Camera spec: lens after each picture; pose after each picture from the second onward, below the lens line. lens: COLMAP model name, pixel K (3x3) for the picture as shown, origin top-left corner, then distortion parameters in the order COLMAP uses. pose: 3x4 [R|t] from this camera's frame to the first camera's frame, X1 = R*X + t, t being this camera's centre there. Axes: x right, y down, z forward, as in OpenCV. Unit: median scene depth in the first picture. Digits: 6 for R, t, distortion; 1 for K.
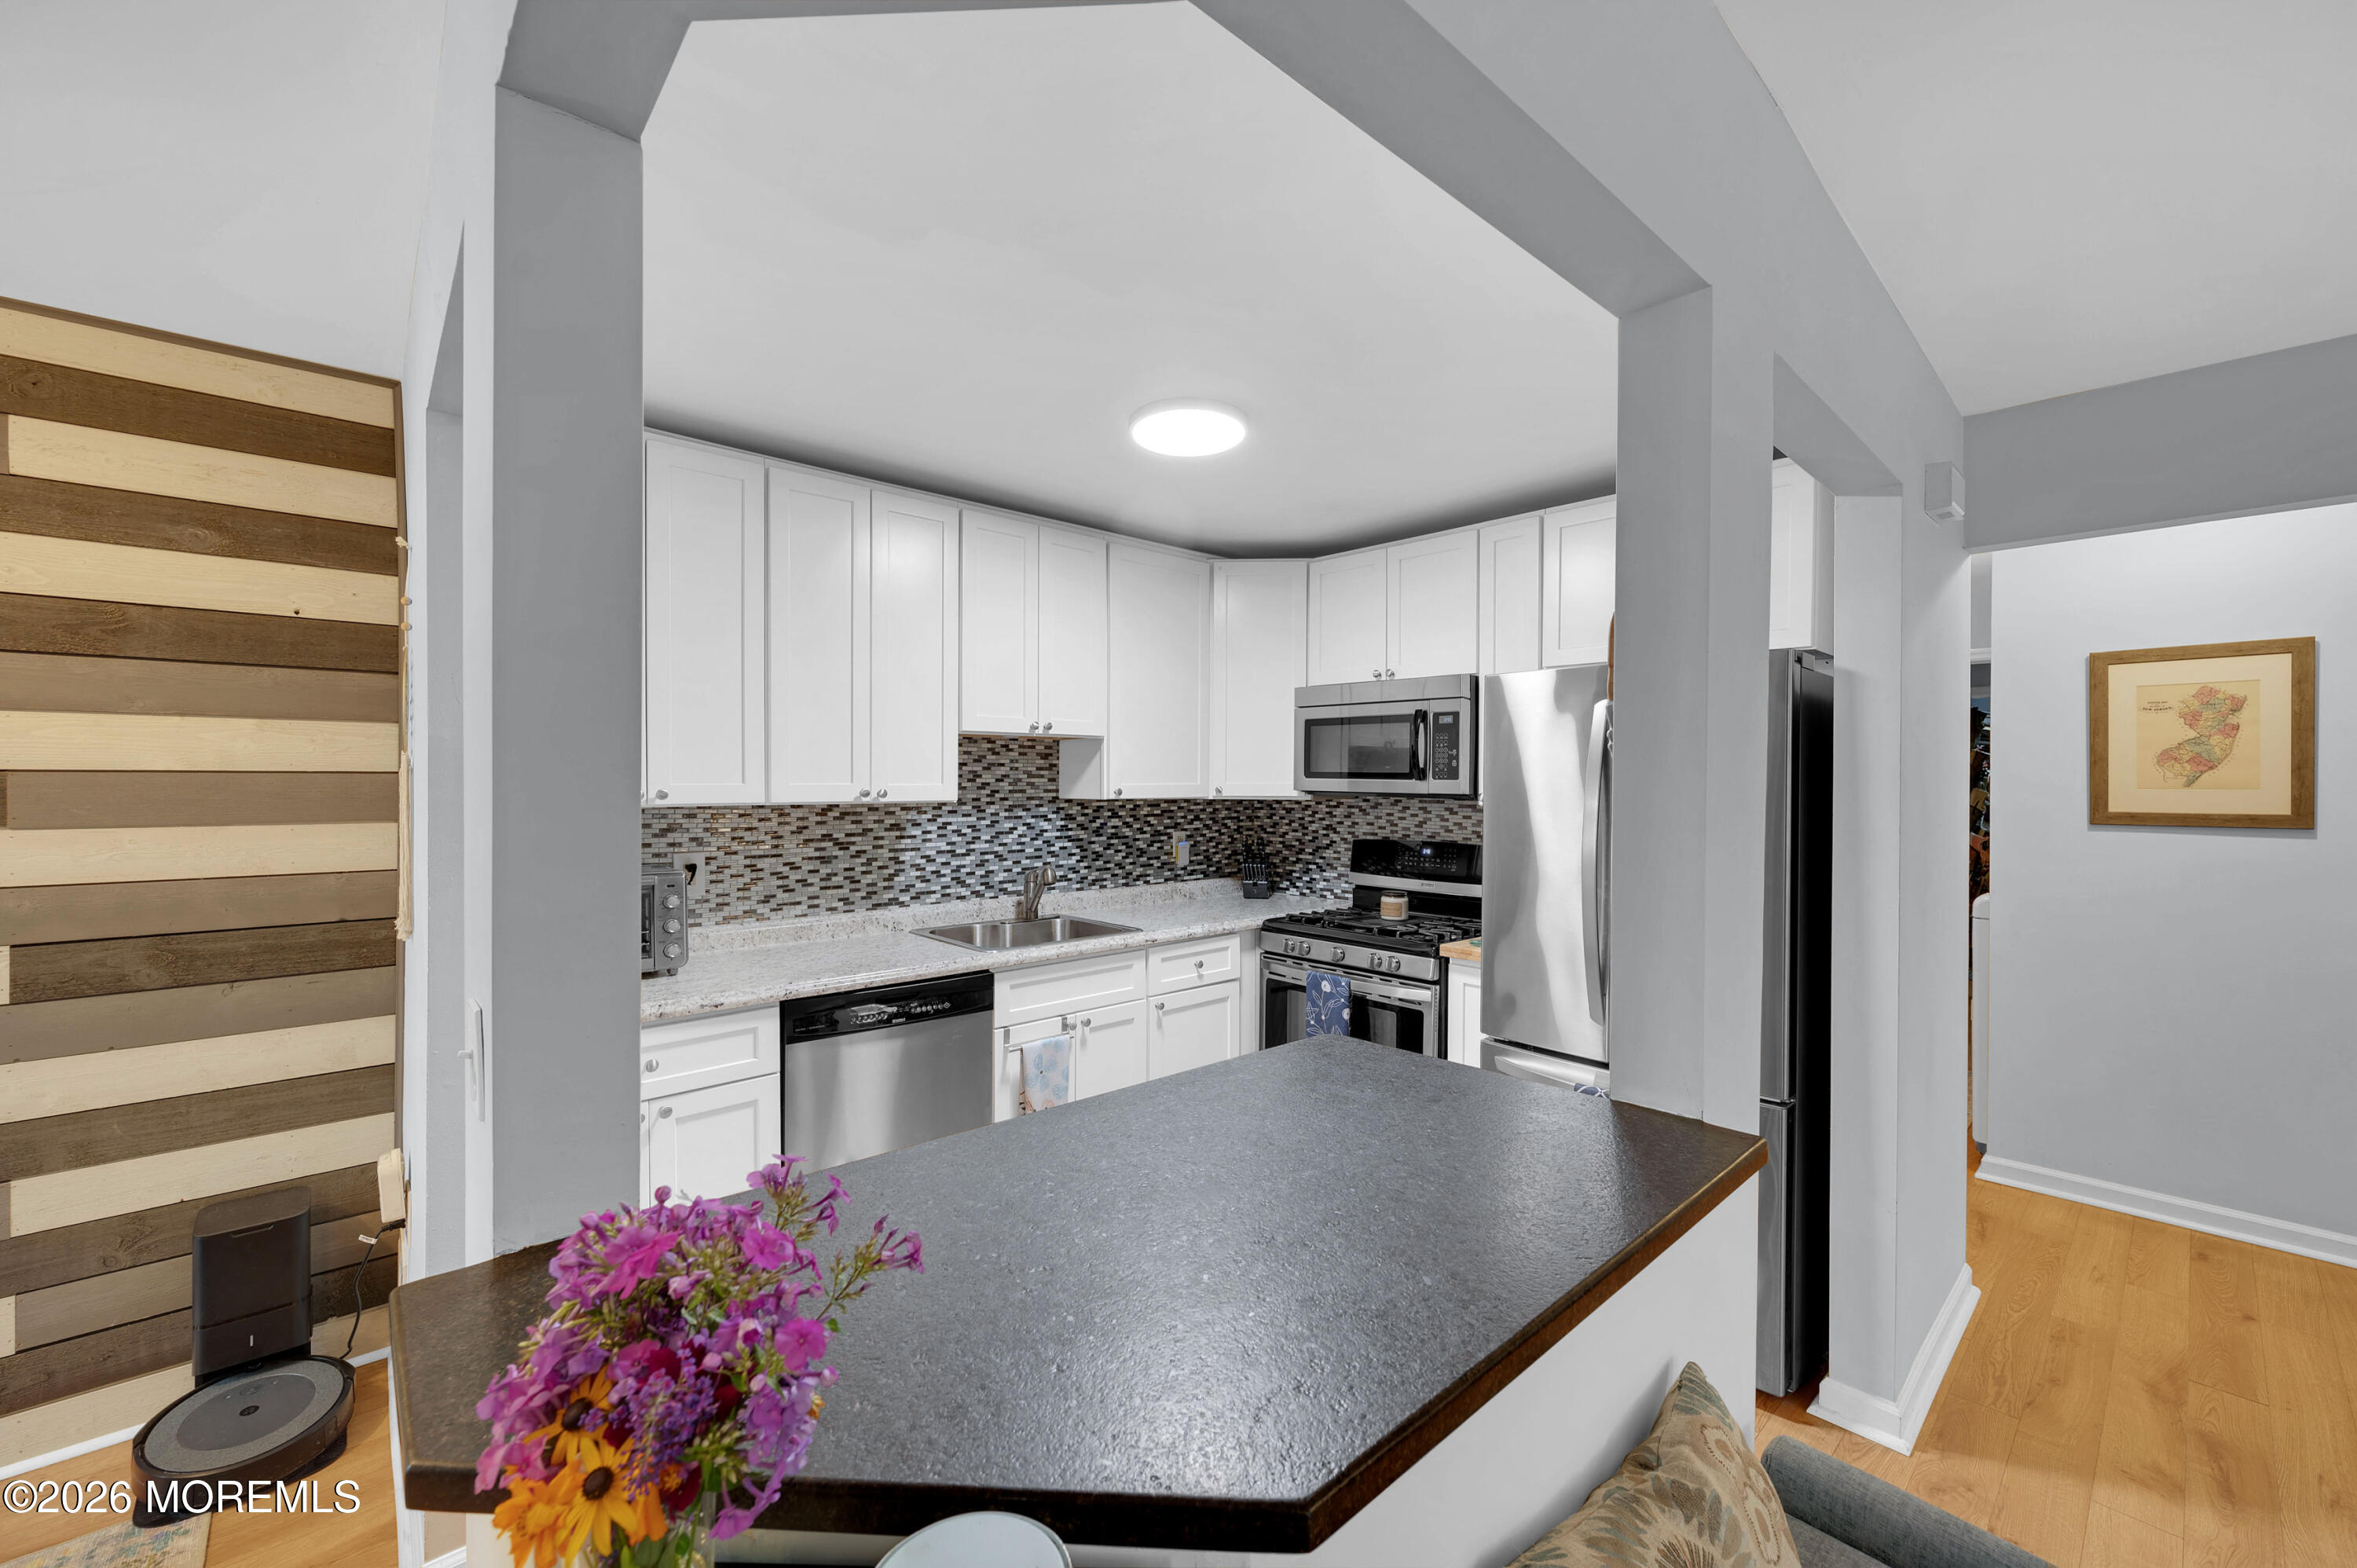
lens RADIAL K [[924.7, 0, 1184.7], [0, 924.7, 783.8], [0, 0, 1]] dist [-0.000614, 0.000024]
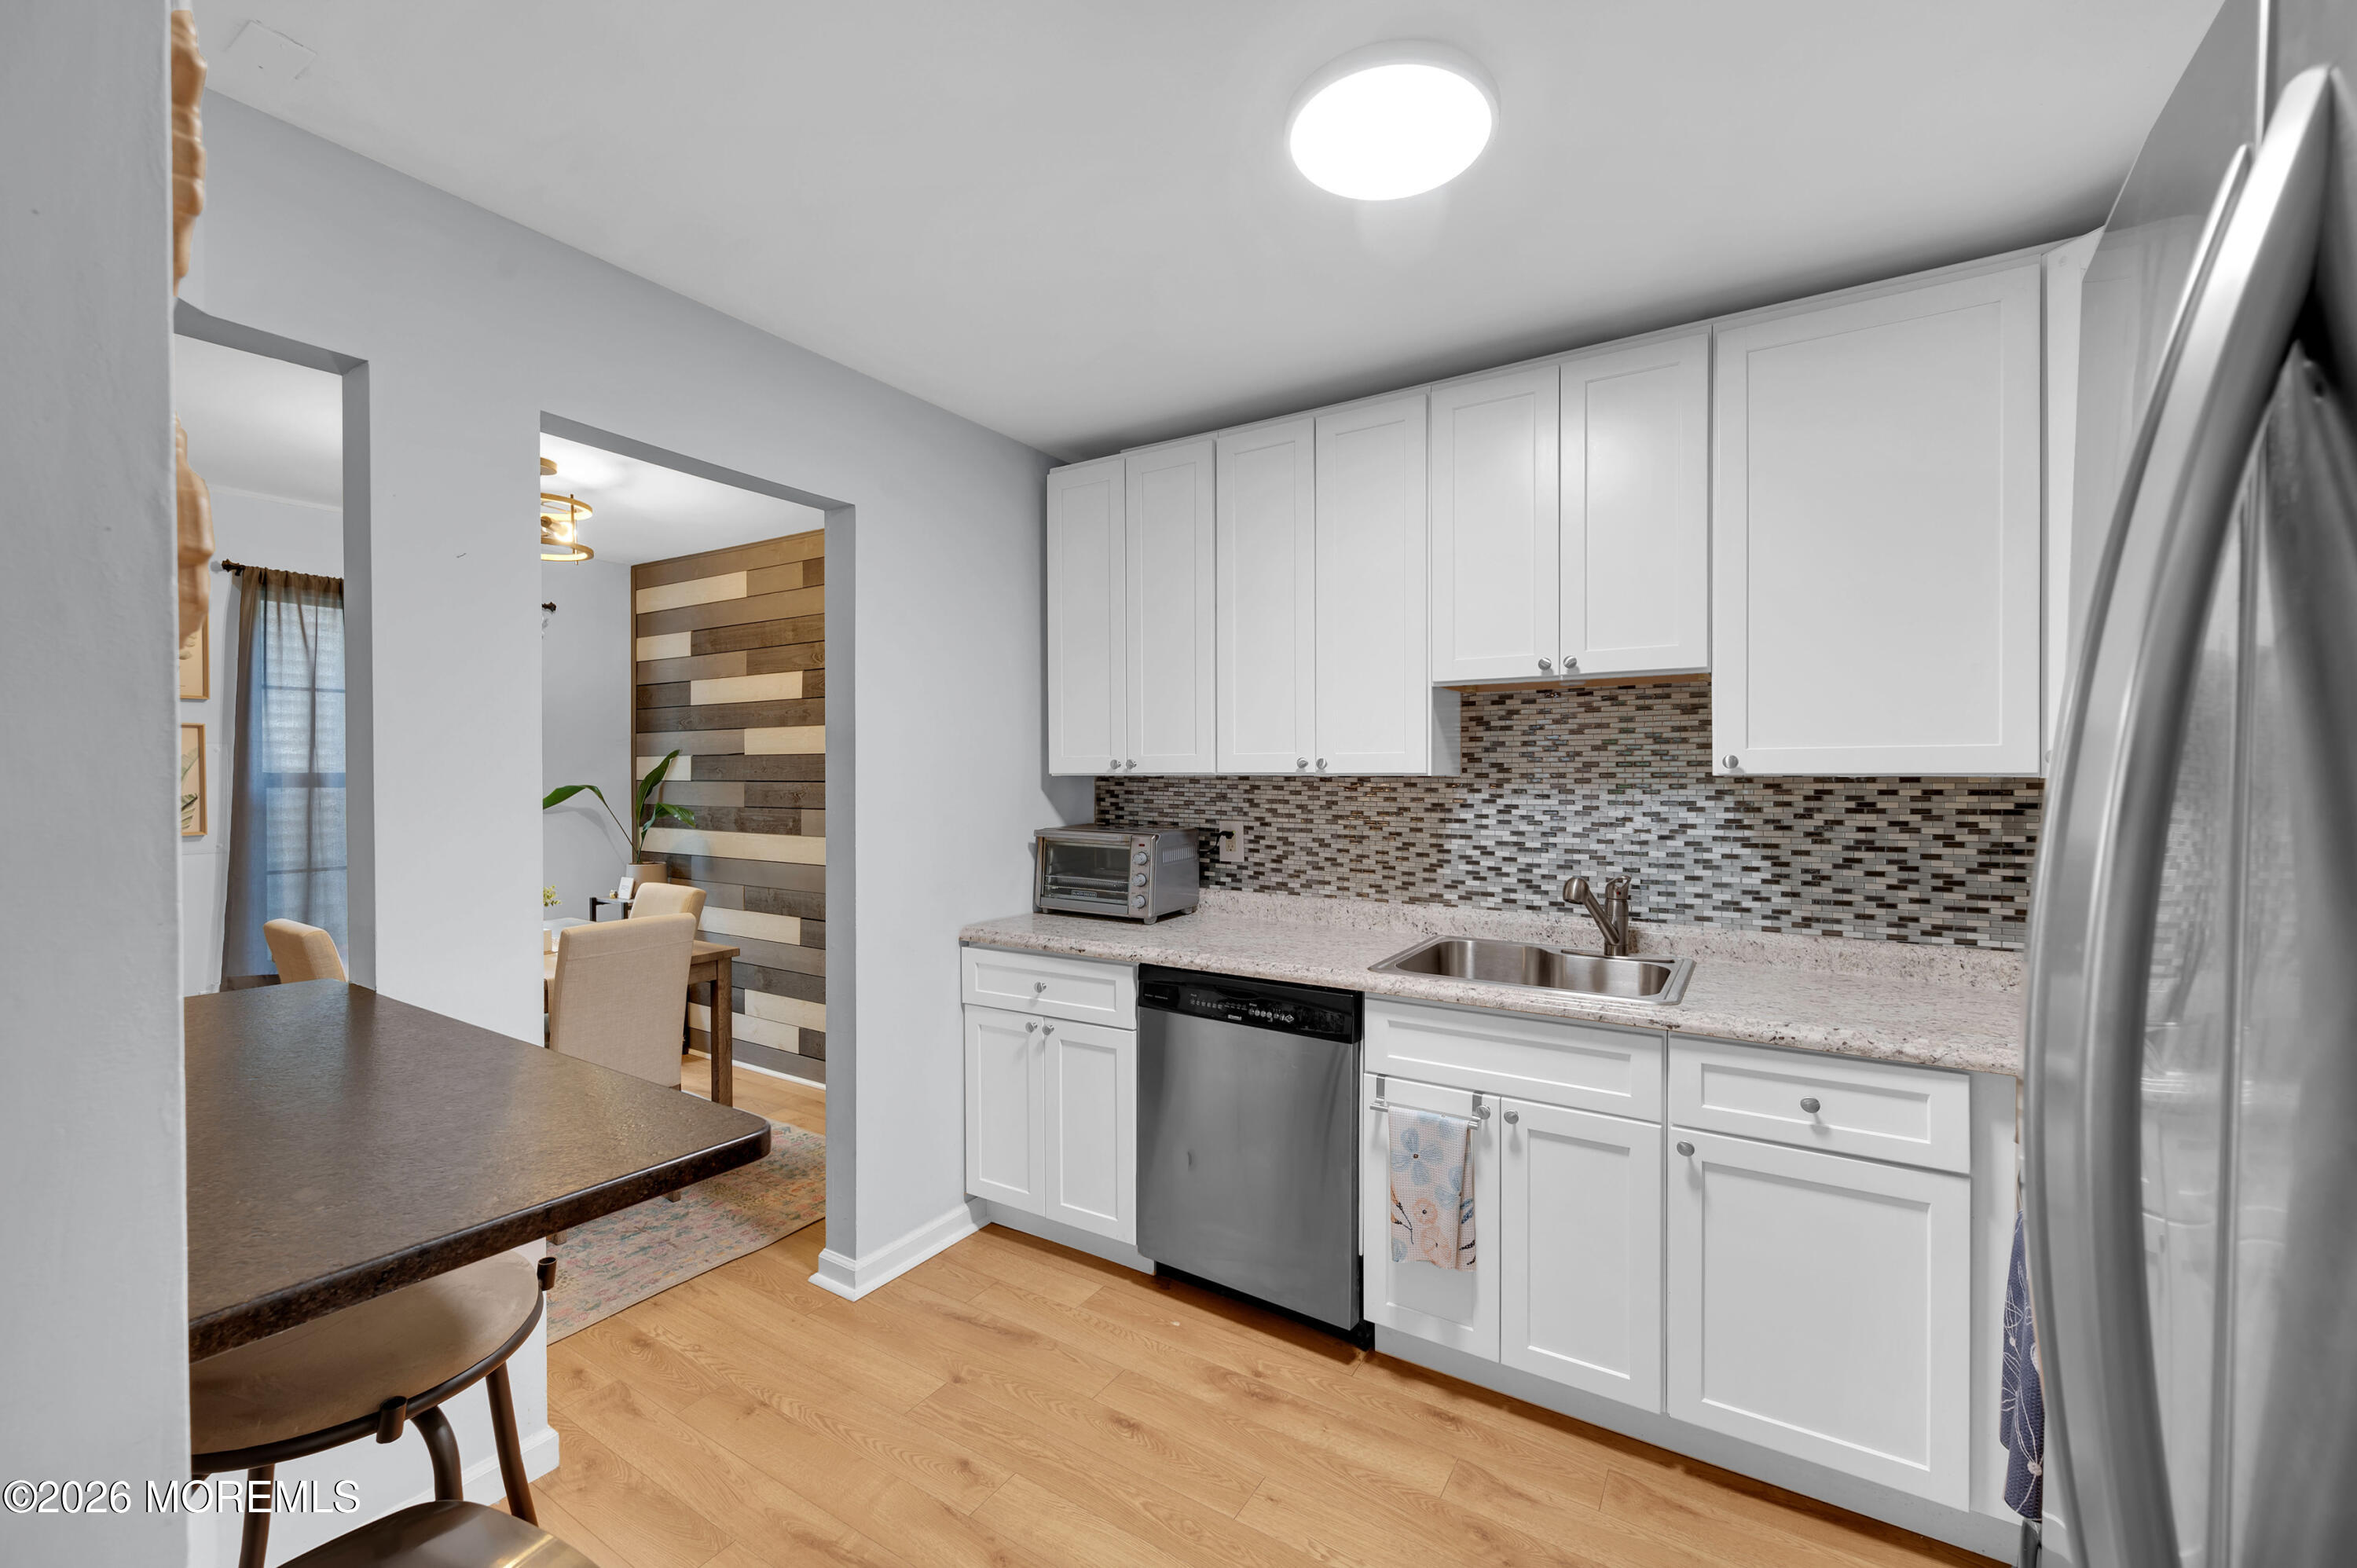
lens RADIAL K [[921.3, 0, 1160.7], [0, 921.3, 778.7], [0, 0, 1]] dist [0.000576, 0.000081]
pose [[0.276360, 0.003008, -0.961050, 0.381530], [-0.003265, 0.999992, 0.002191, 0.019186], [0.961049, 0.002532, 0.276367, 0.507372]]
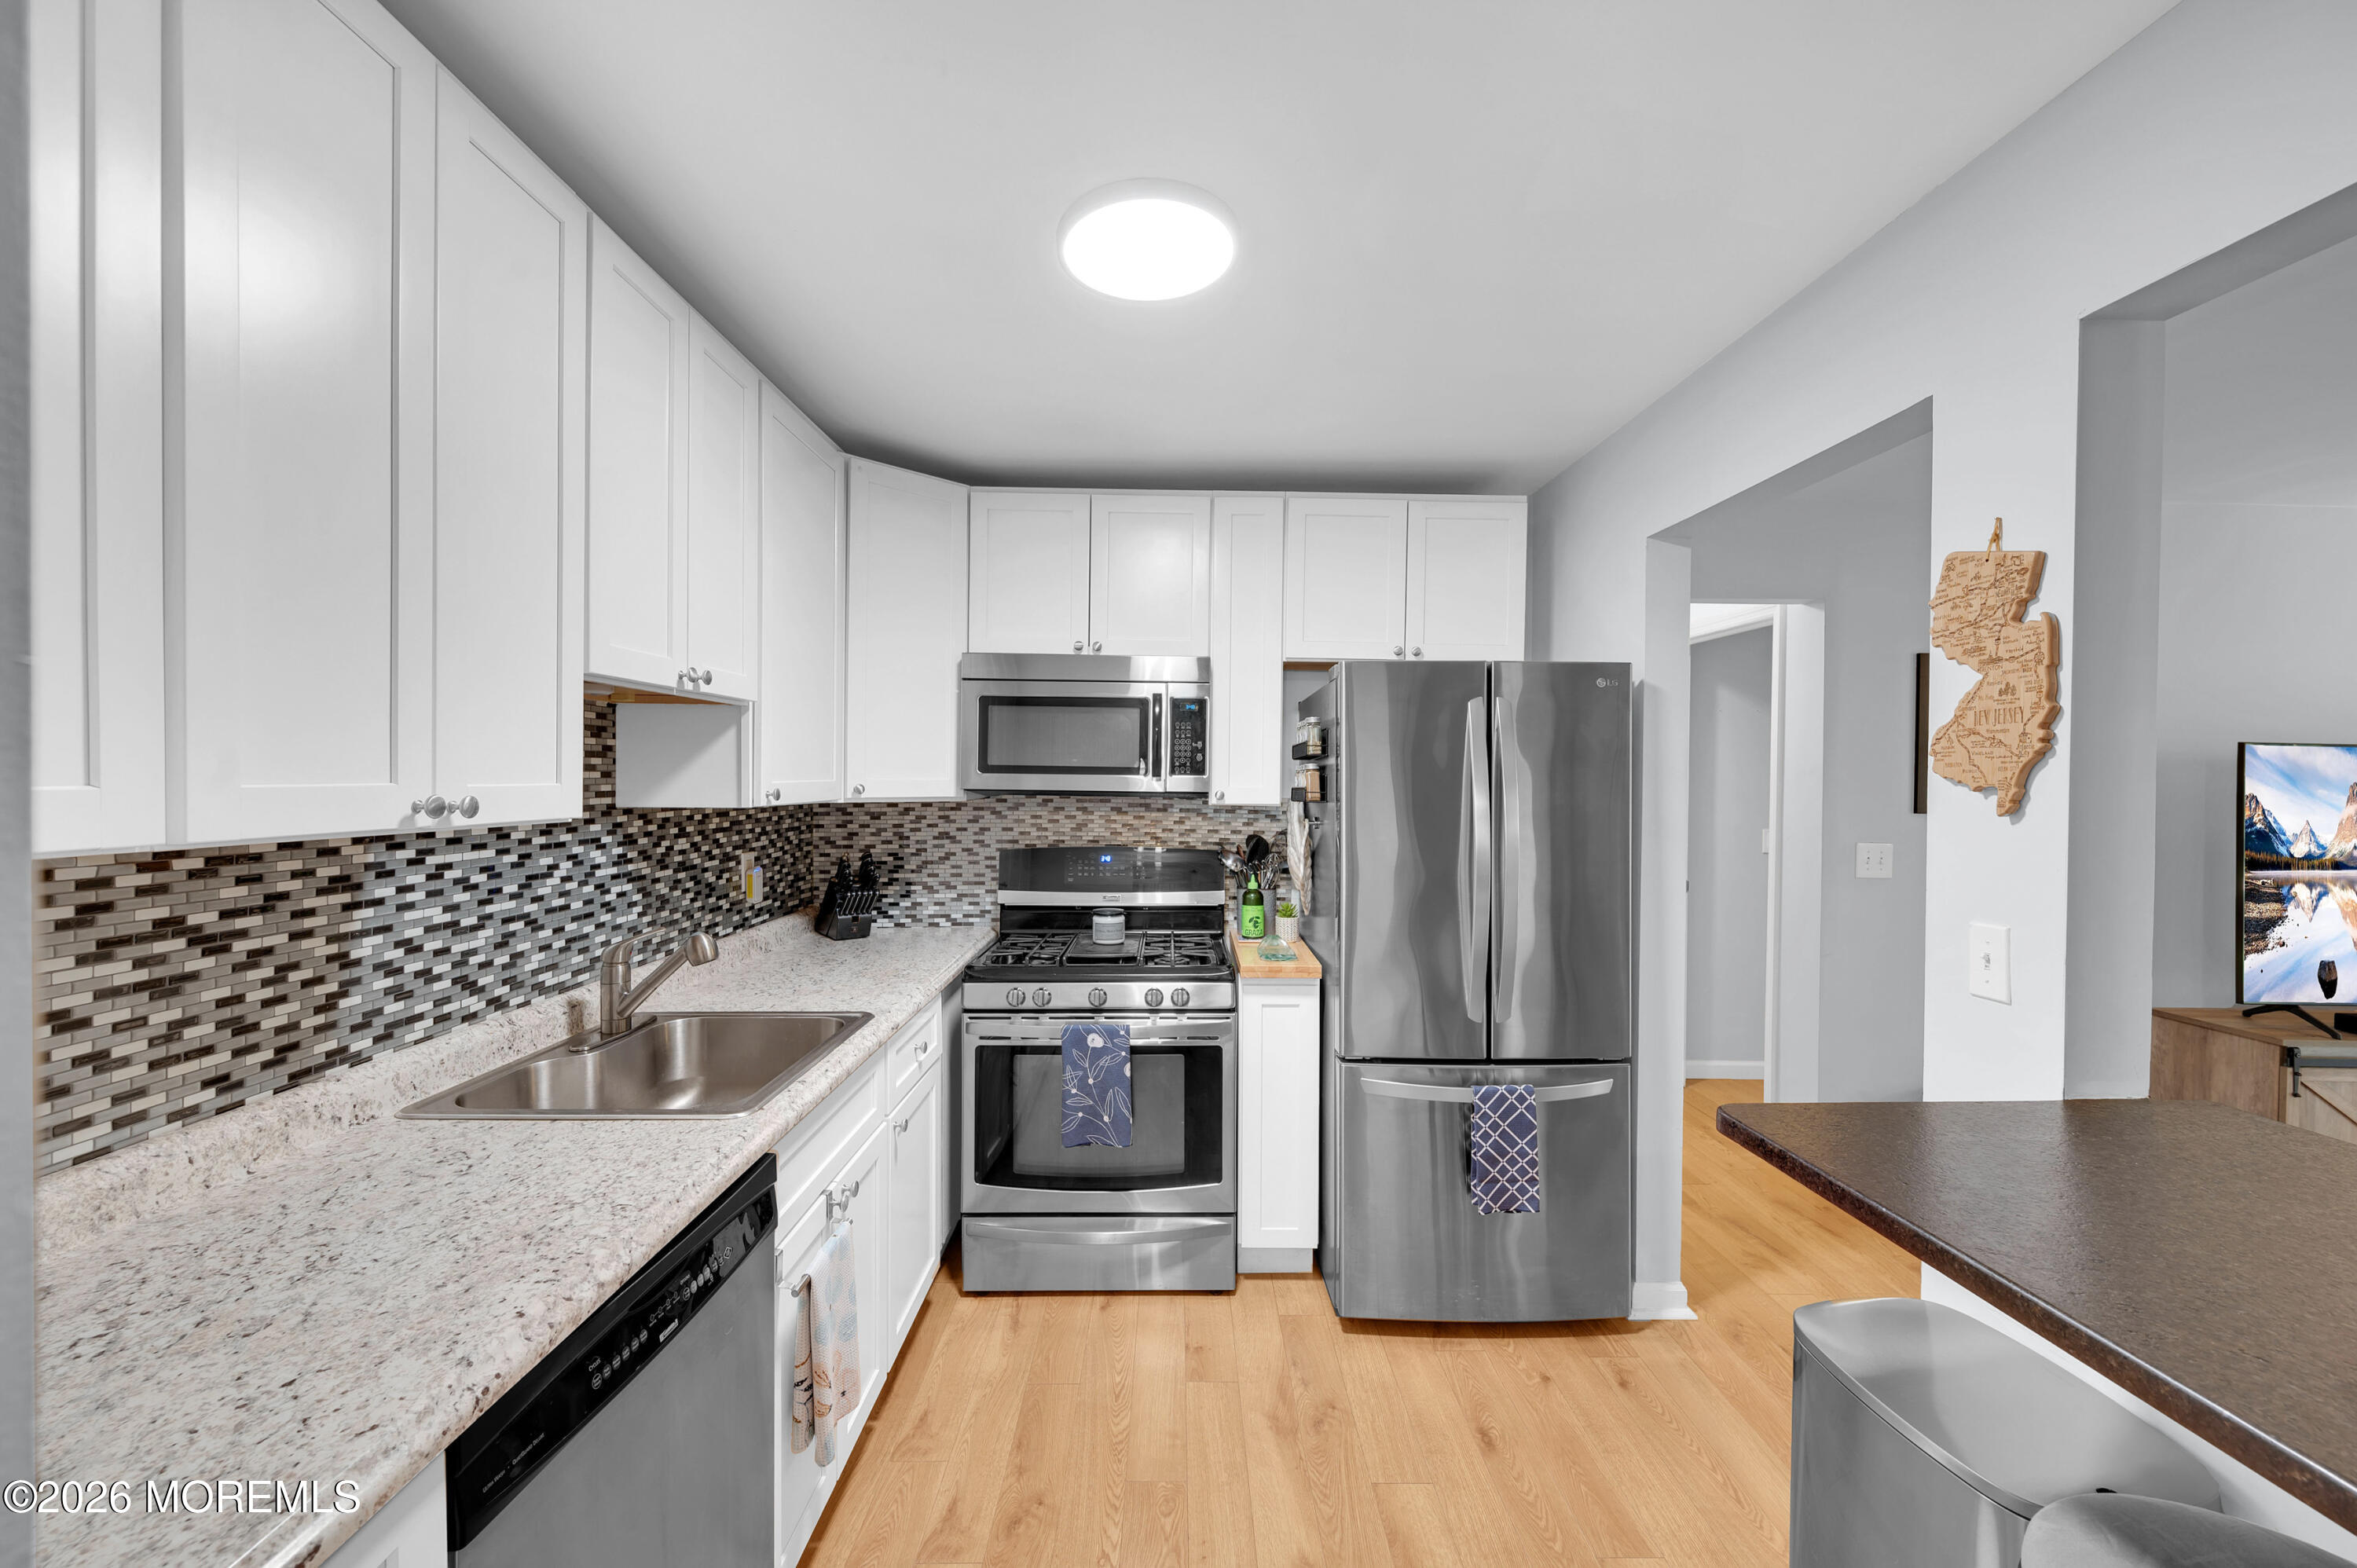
lens RADIAL K [[924.7, 0, 1184.7], [0, 924.7, 783.8], [0, 0, 1]] dist [-0.000614, 0.000024]
pose [[0.667819, -0.005328, 0.744304, -0.349845], [0.000266, 0.999976, 0.006919, -0.002558], [-0.744323, -0.004423, 0.667805, 0.395812]]
